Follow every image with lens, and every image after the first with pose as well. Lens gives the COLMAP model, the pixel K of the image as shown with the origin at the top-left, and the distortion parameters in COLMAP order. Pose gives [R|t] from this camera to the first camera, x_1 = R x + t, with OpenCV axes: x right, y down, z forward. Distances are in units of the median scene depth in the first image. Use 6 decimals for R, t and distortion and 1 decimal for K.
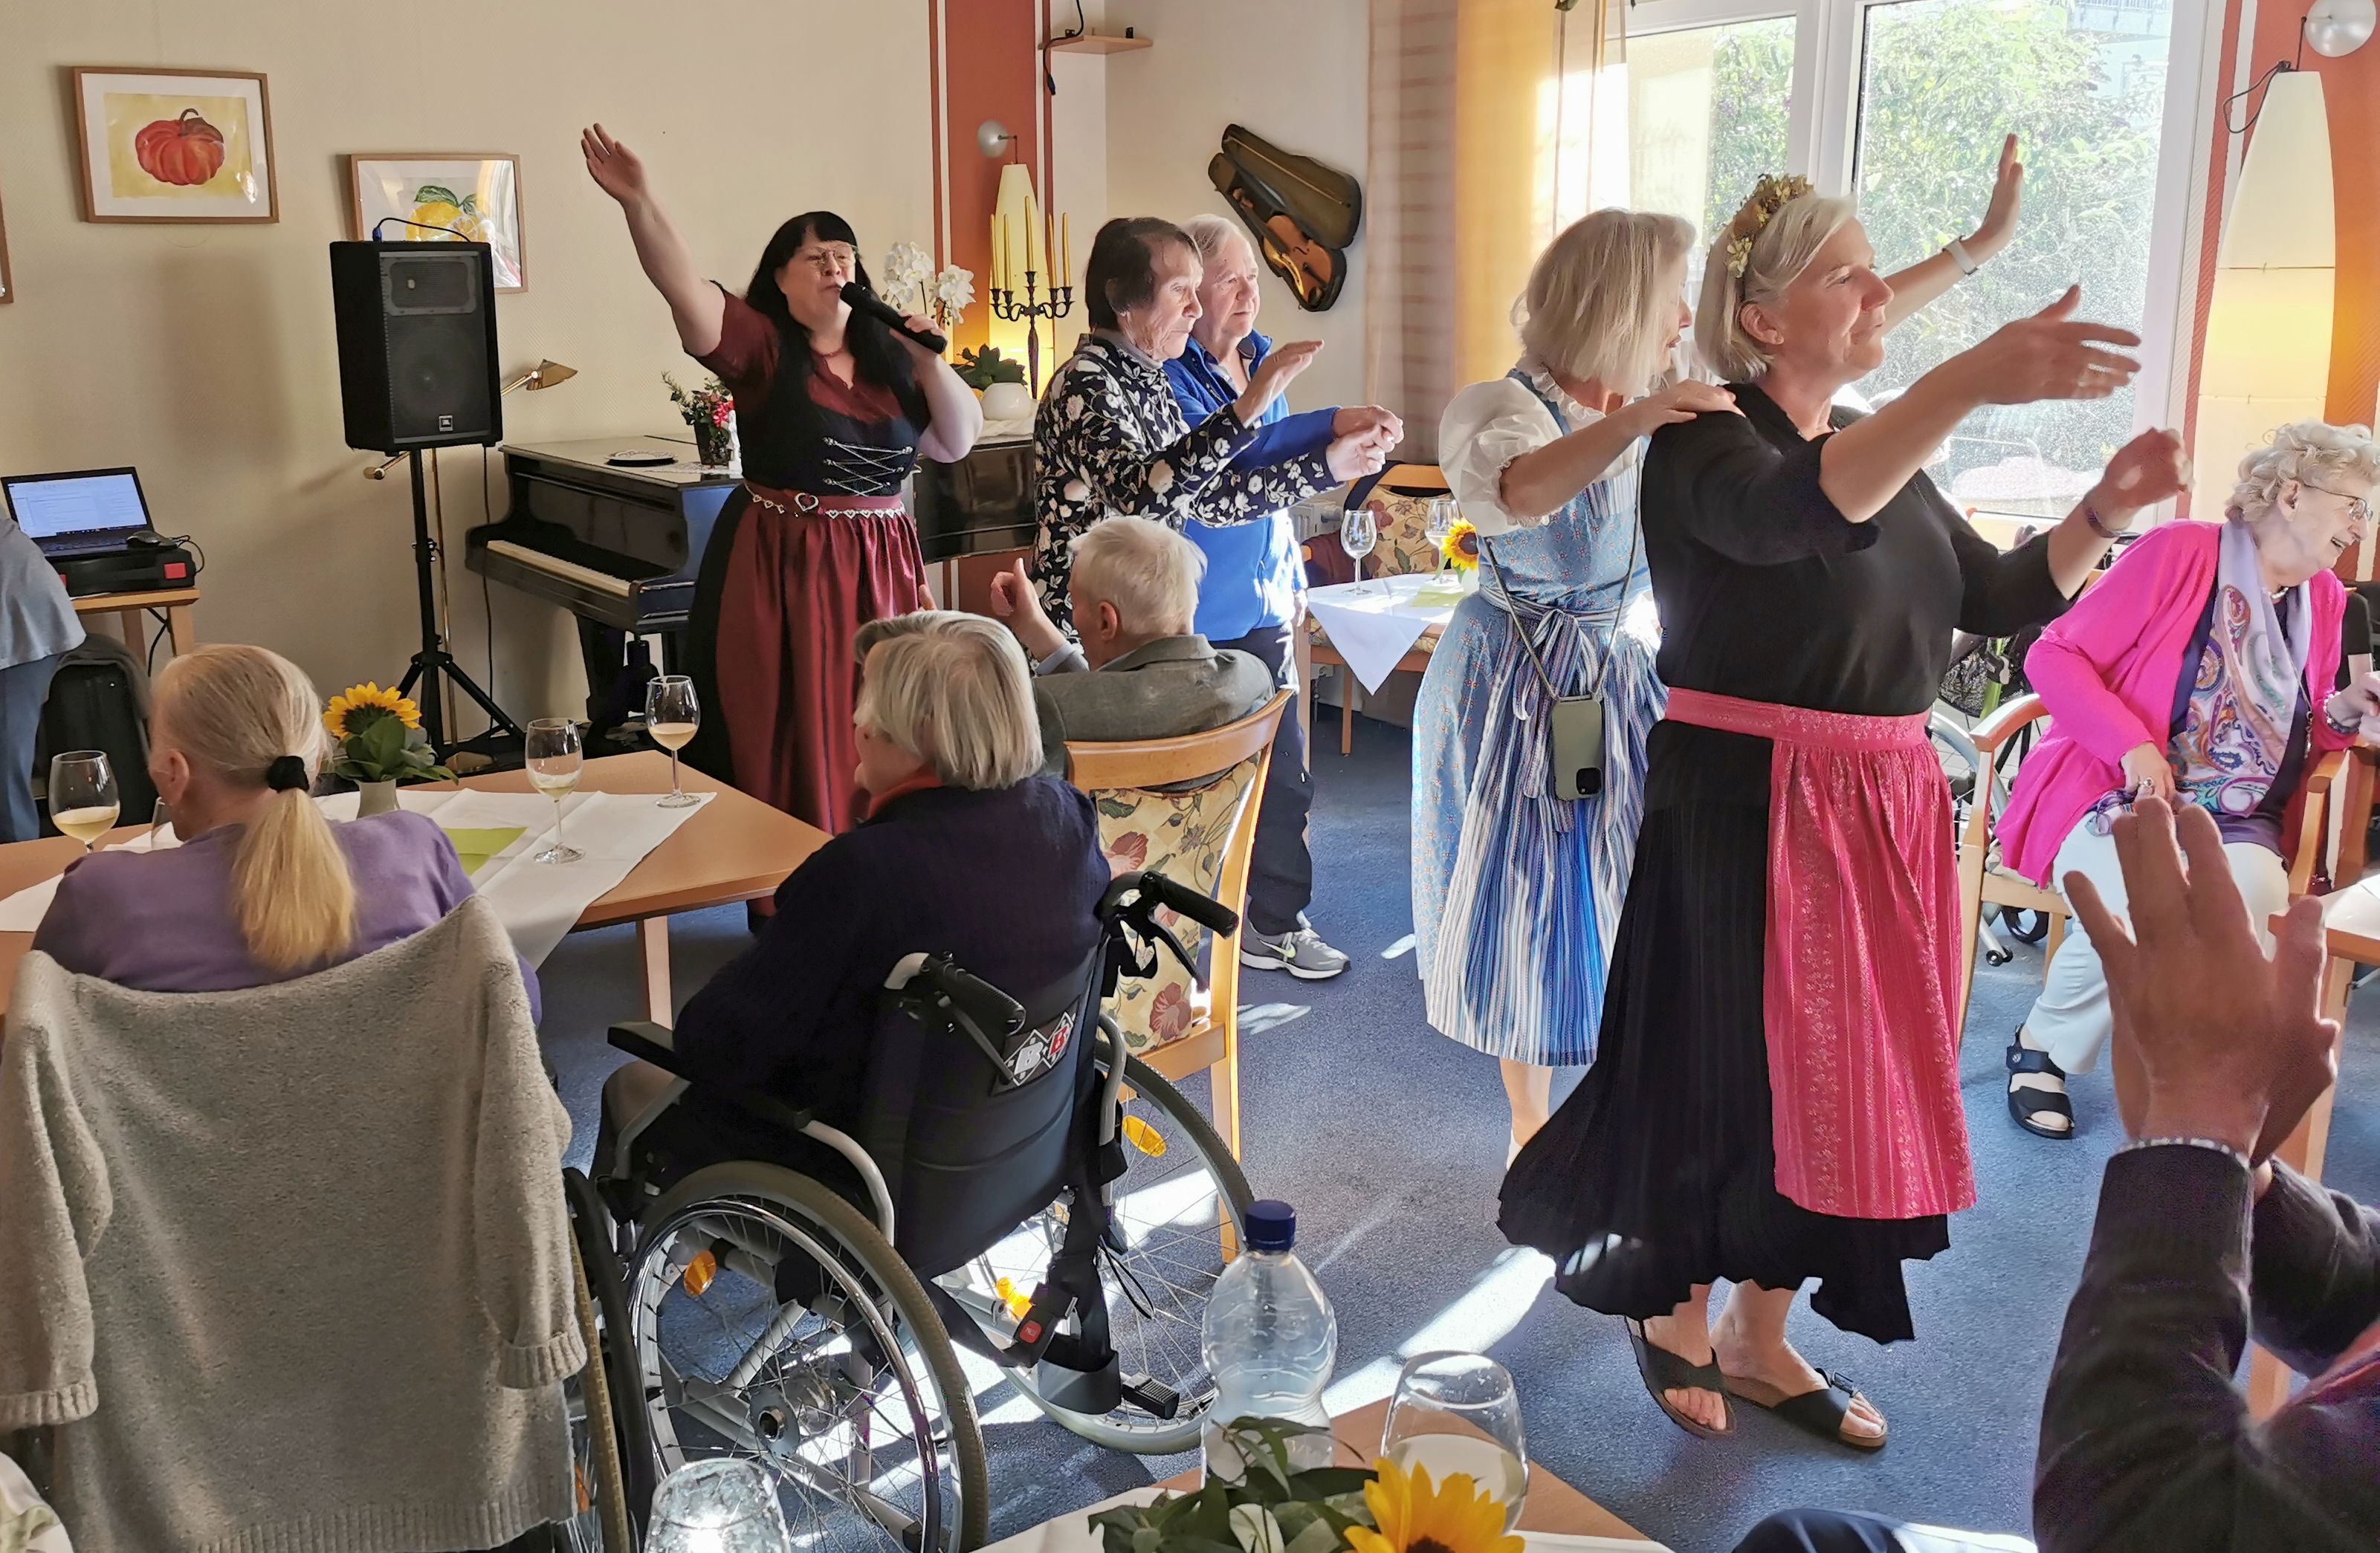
lens RADIAL K [[2084.3, 0, 1035.8], [0, 2084.3, 746.1], [0, 0, 1]] dist [0.067516, -0.077356]
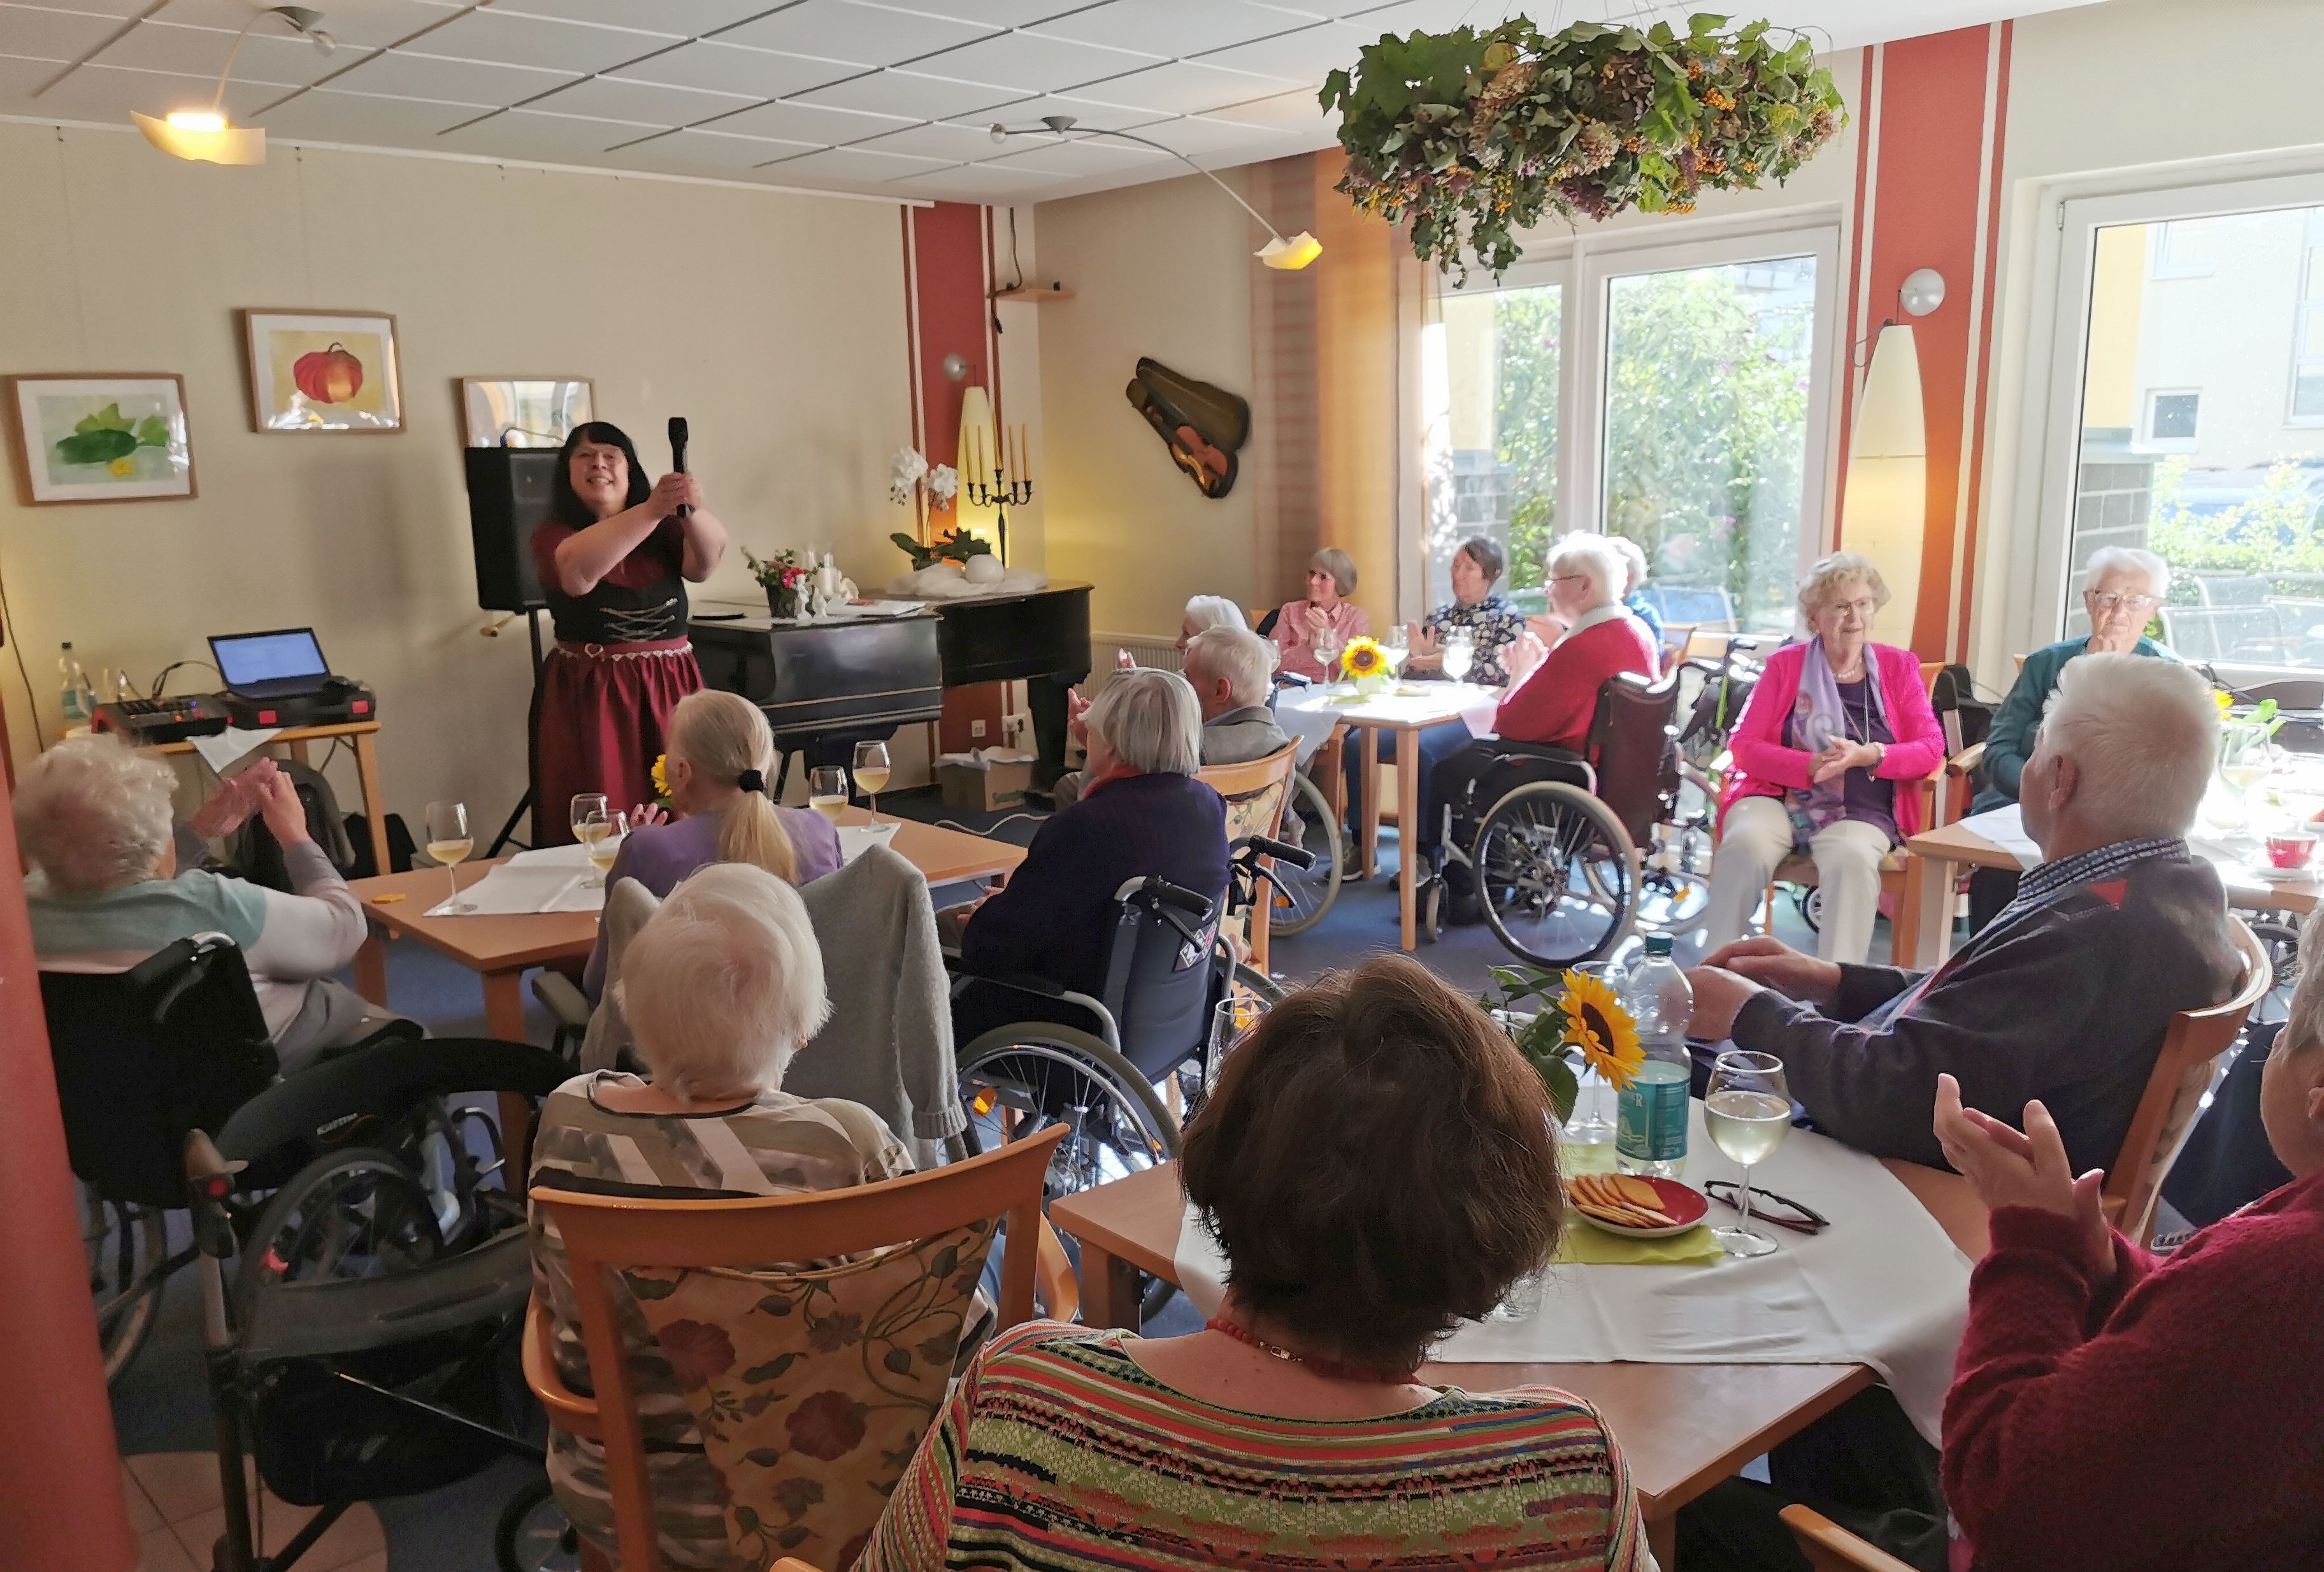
lens RADIAL K [[1797.8, 0, 1160.6], [0, 1797.8, 864.7], [0, 0, 1]] dist [0.041677, -0.003667]
pose [[0.988161, -0.039379, 0.148279, -0.092985], [0.041244, 0.999104, -0.009520, 0.039517], [-0.147771, 0.015523, 0.988900, -0.141135]]
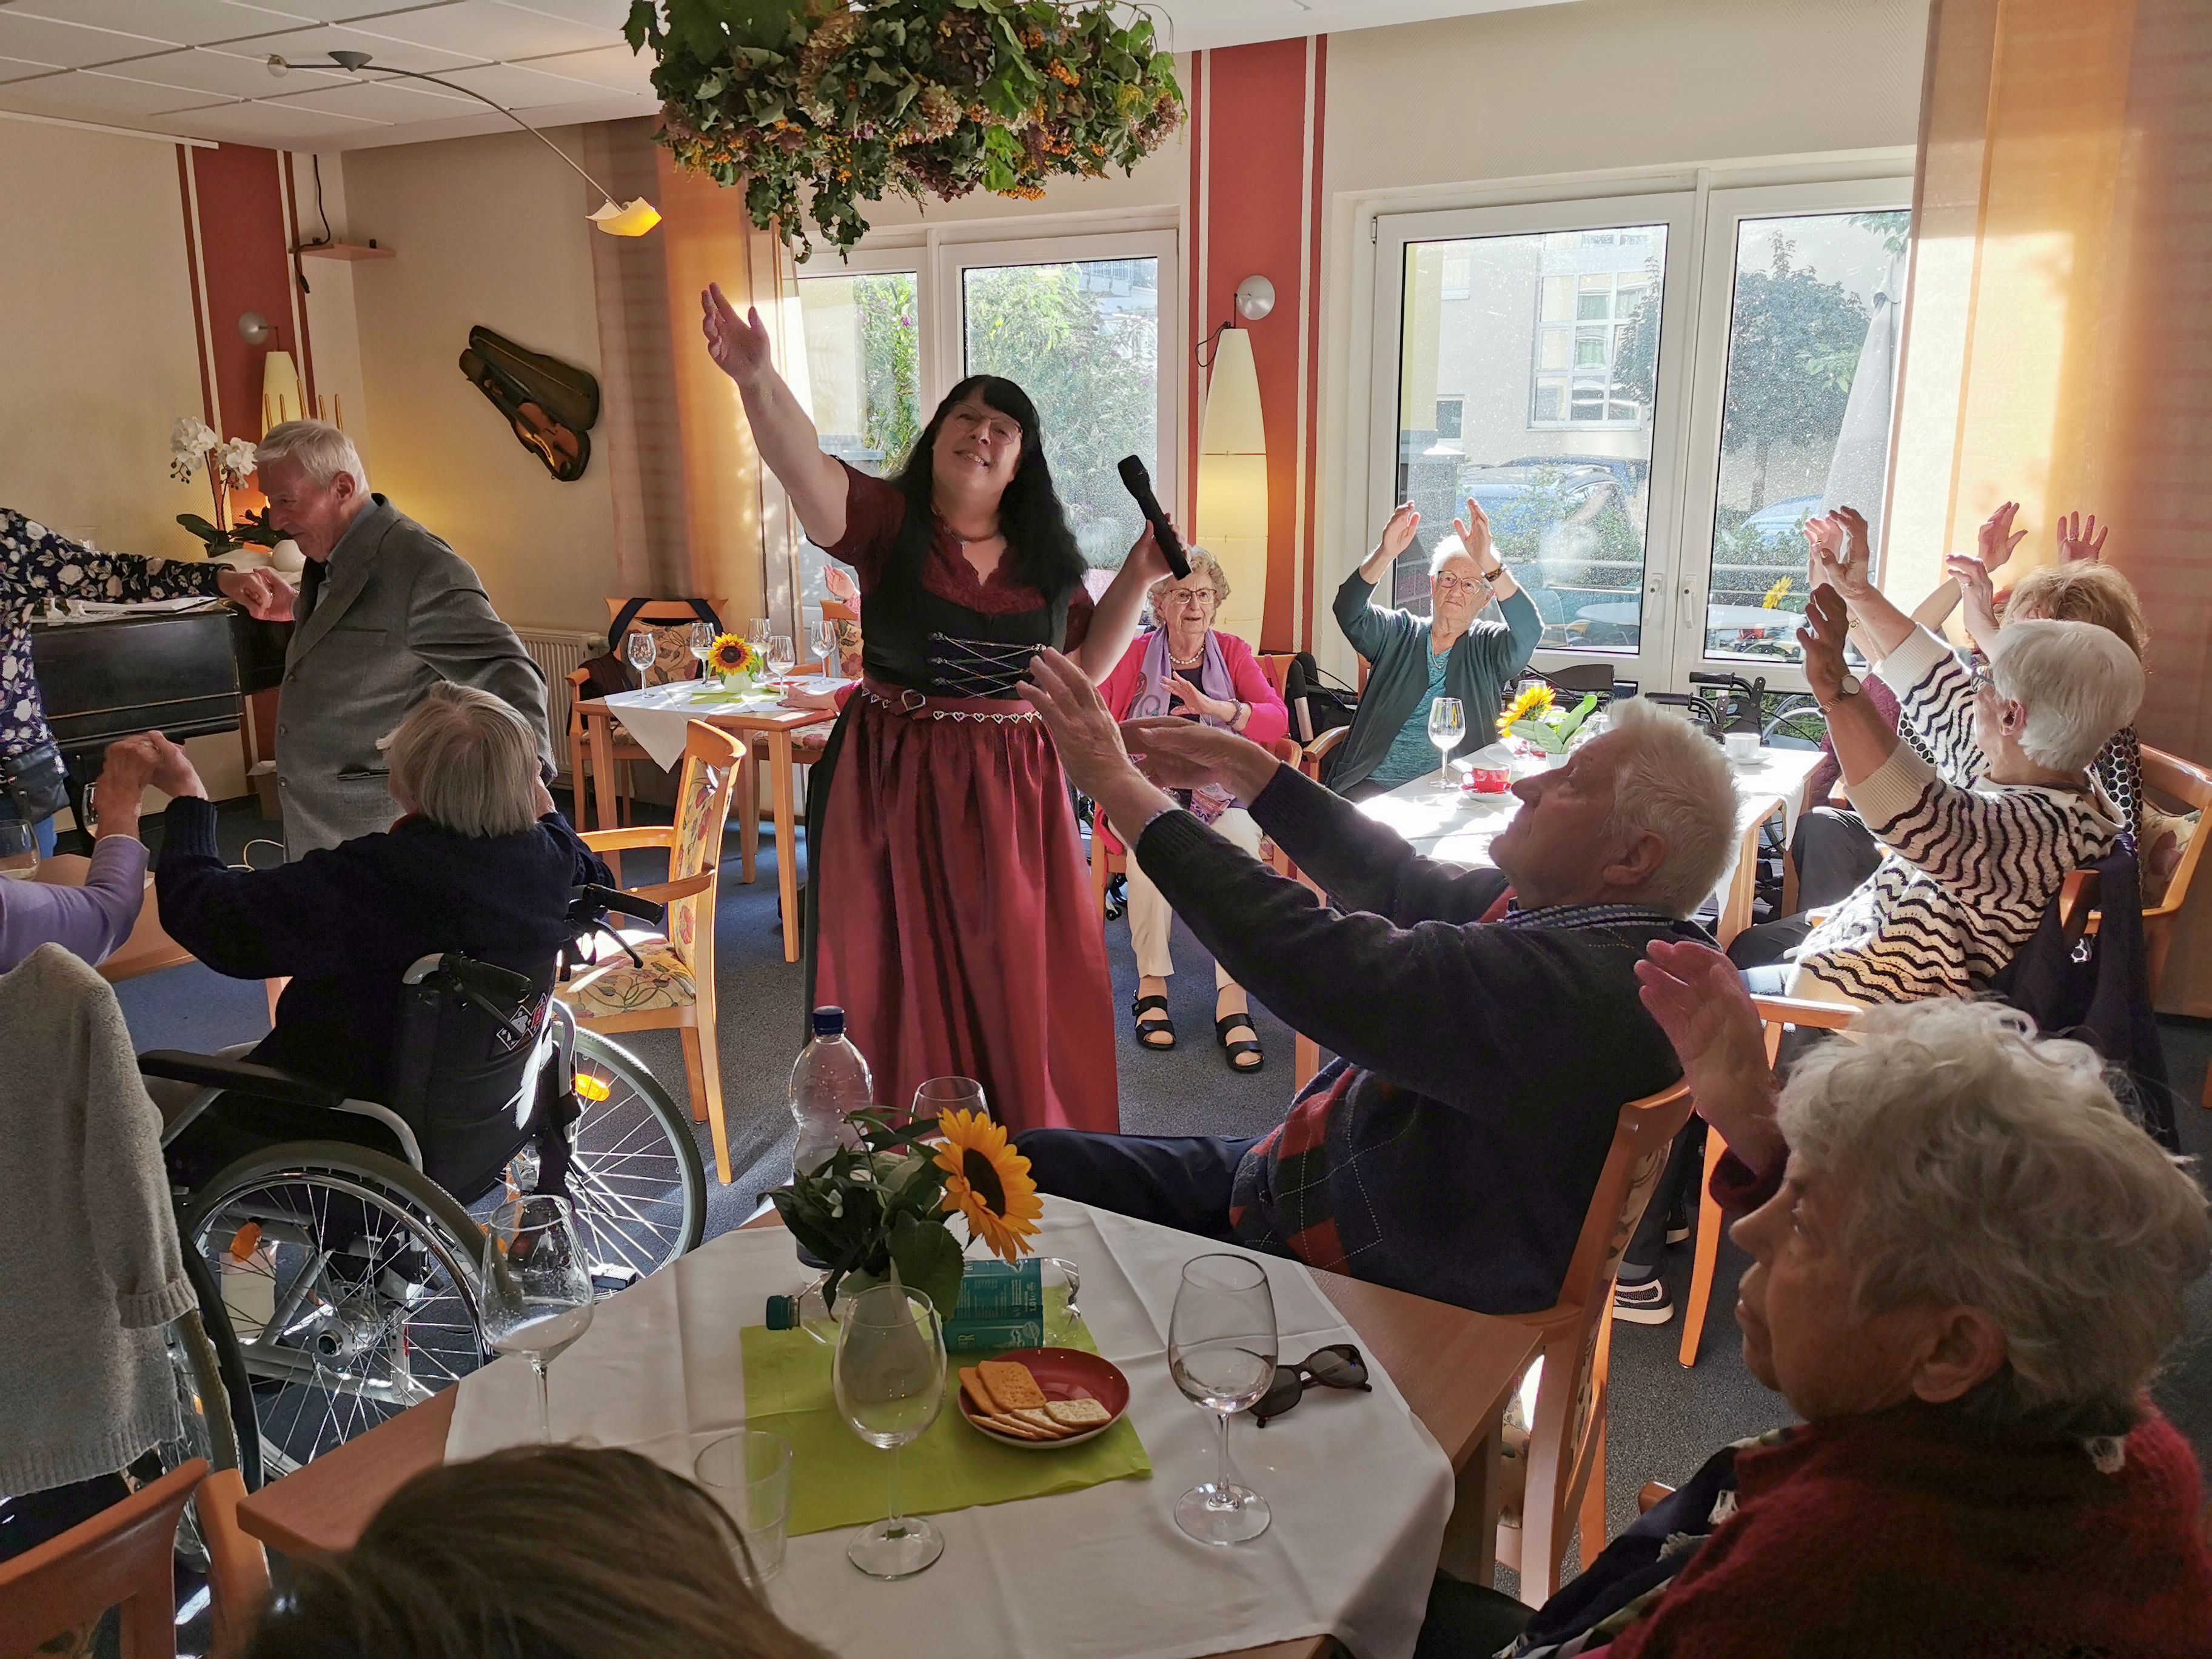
lens RADIAL K [[1704.2, 0, 1101.9], [0, 1704.2, 828.2], [0, 0, 1]] dist [0.075051, -0.093039]
pose [[0.894589, -0.085437, 0.438648, -0.056208], [0.089174, 0.995942, 0.012120, 0.017103], [-0.437903, 0.028273, 0.898577, -0.059989]]
